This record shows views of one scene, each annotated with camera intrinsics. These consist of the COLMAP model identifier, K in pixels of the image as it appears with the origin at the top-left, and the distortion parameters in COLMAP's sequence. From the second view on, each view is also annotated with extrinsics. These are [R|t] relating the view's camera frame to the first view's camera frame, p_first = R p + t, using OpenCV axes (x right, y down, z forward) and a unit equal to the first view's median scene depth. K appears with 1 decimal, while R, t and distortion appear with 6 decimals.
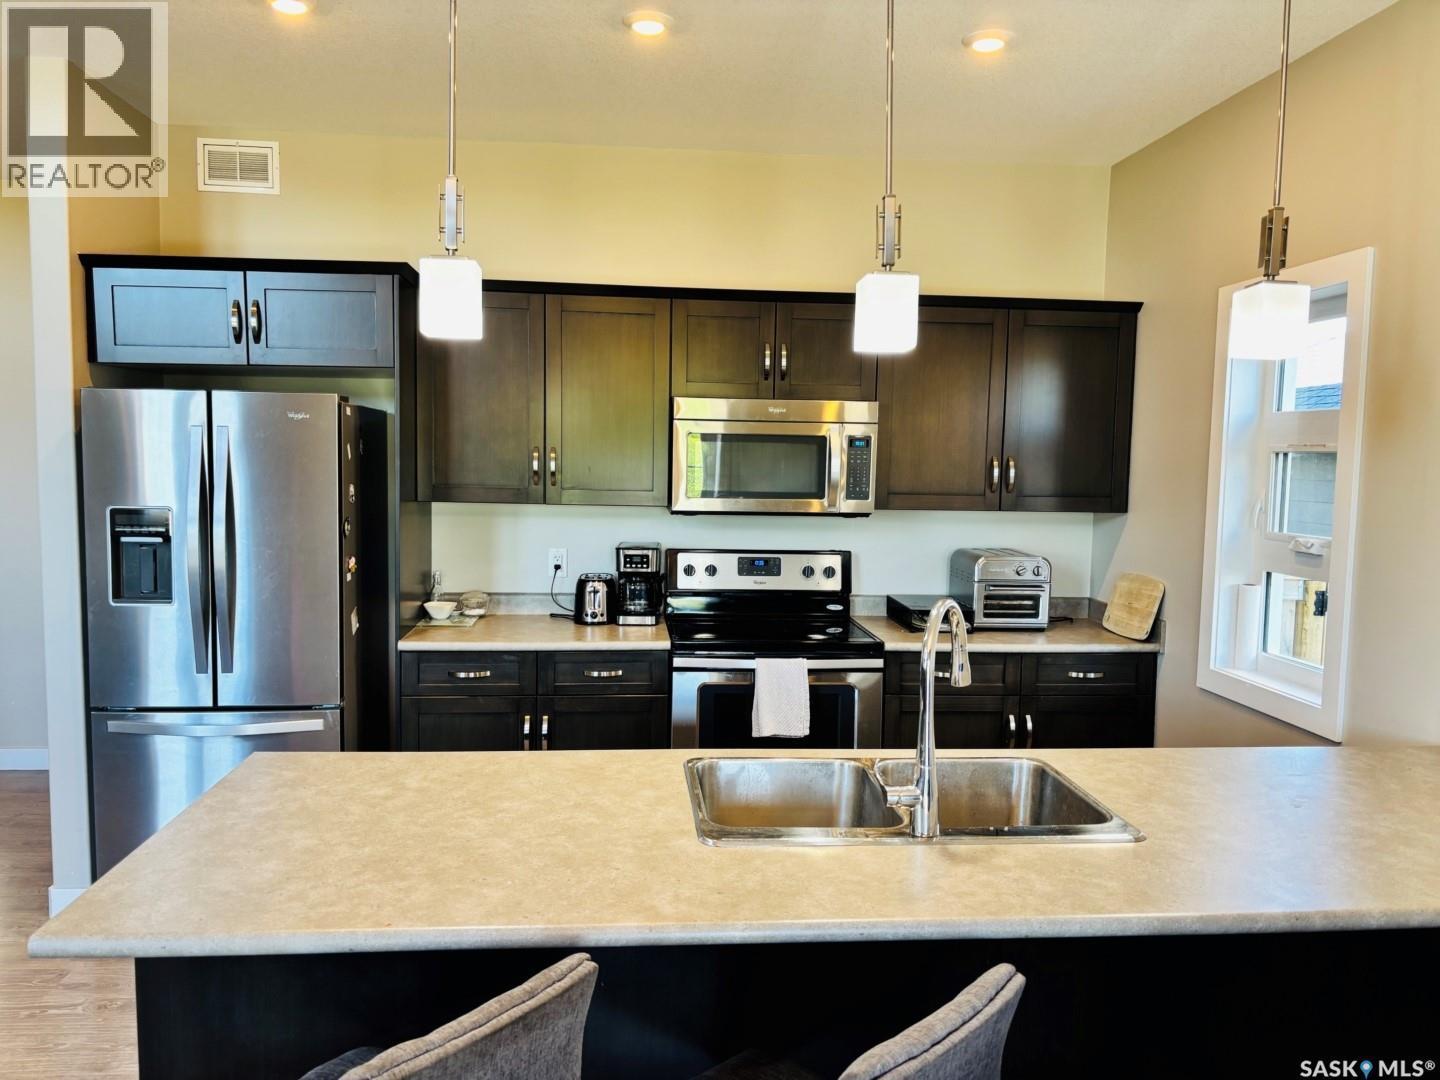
lens RADIAL K [[1099.5, 0, 715.1], [0, 1099.5, 541.9], [0, 0, 1]] dist [0.014916, -0.031096]
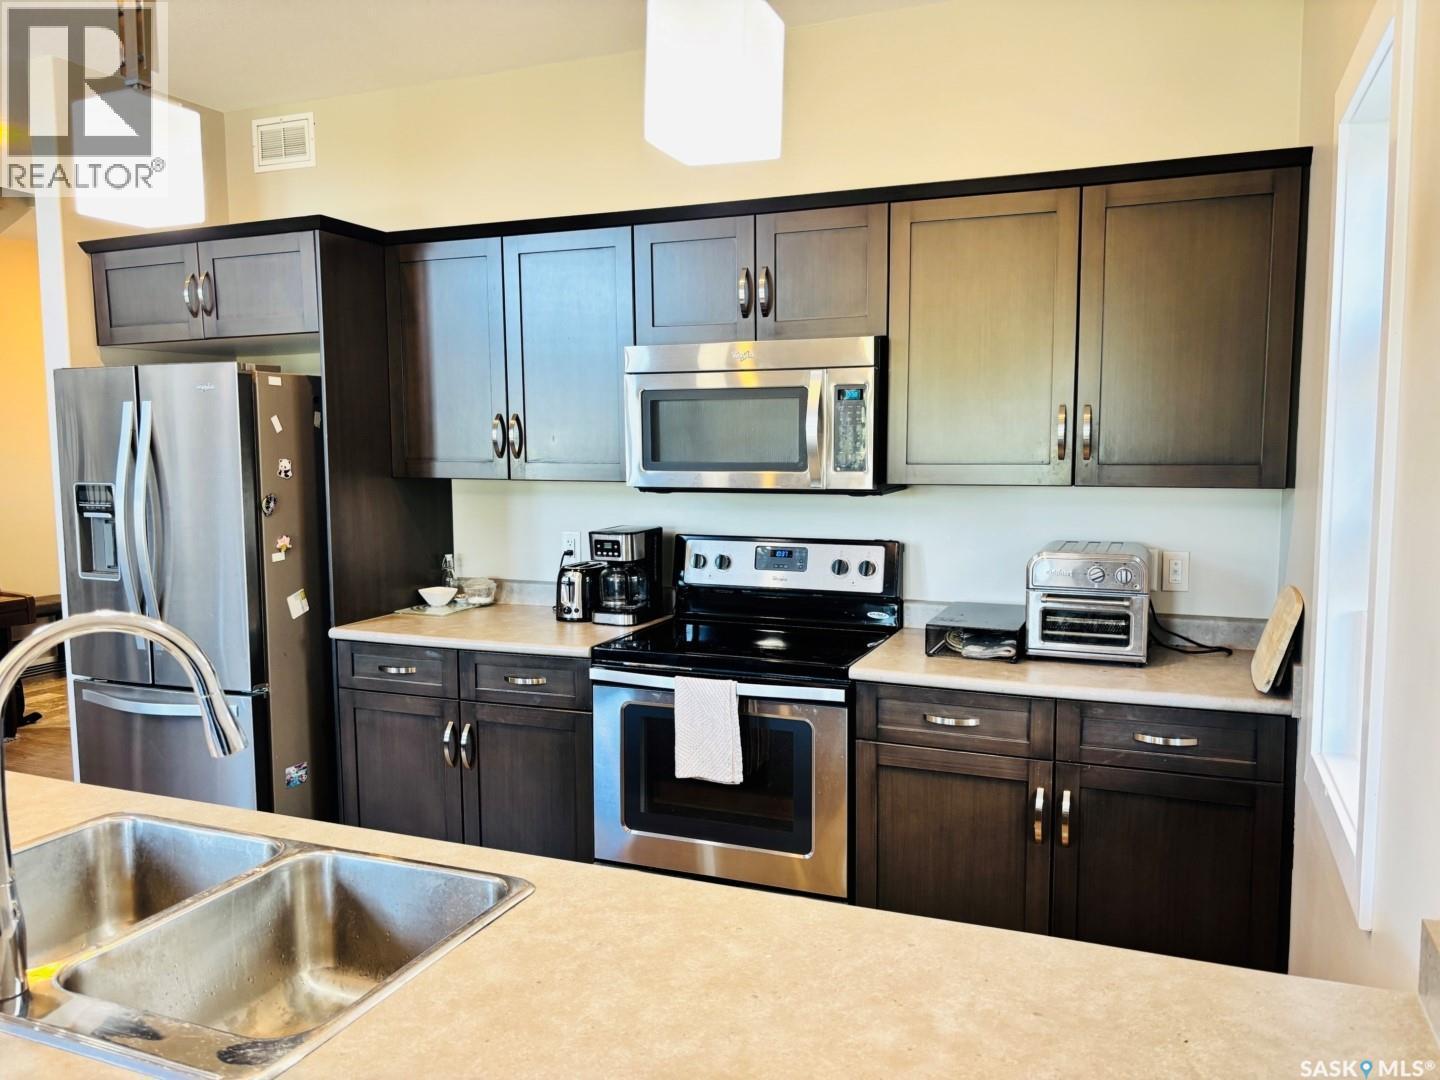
lens RADIAL K [[1099.5, 0, 722.1], [0, 1099.5, 540.4], [0, 0, 1]] dist [0.014916, -0.031096]
pose [[0.885774, 0.018552, -0.463746, 0.389717], [-0.013659, 0.999810, 0.013908, -0.001072], [0.463916, -0.005985, 0.885859, 0.301441]]
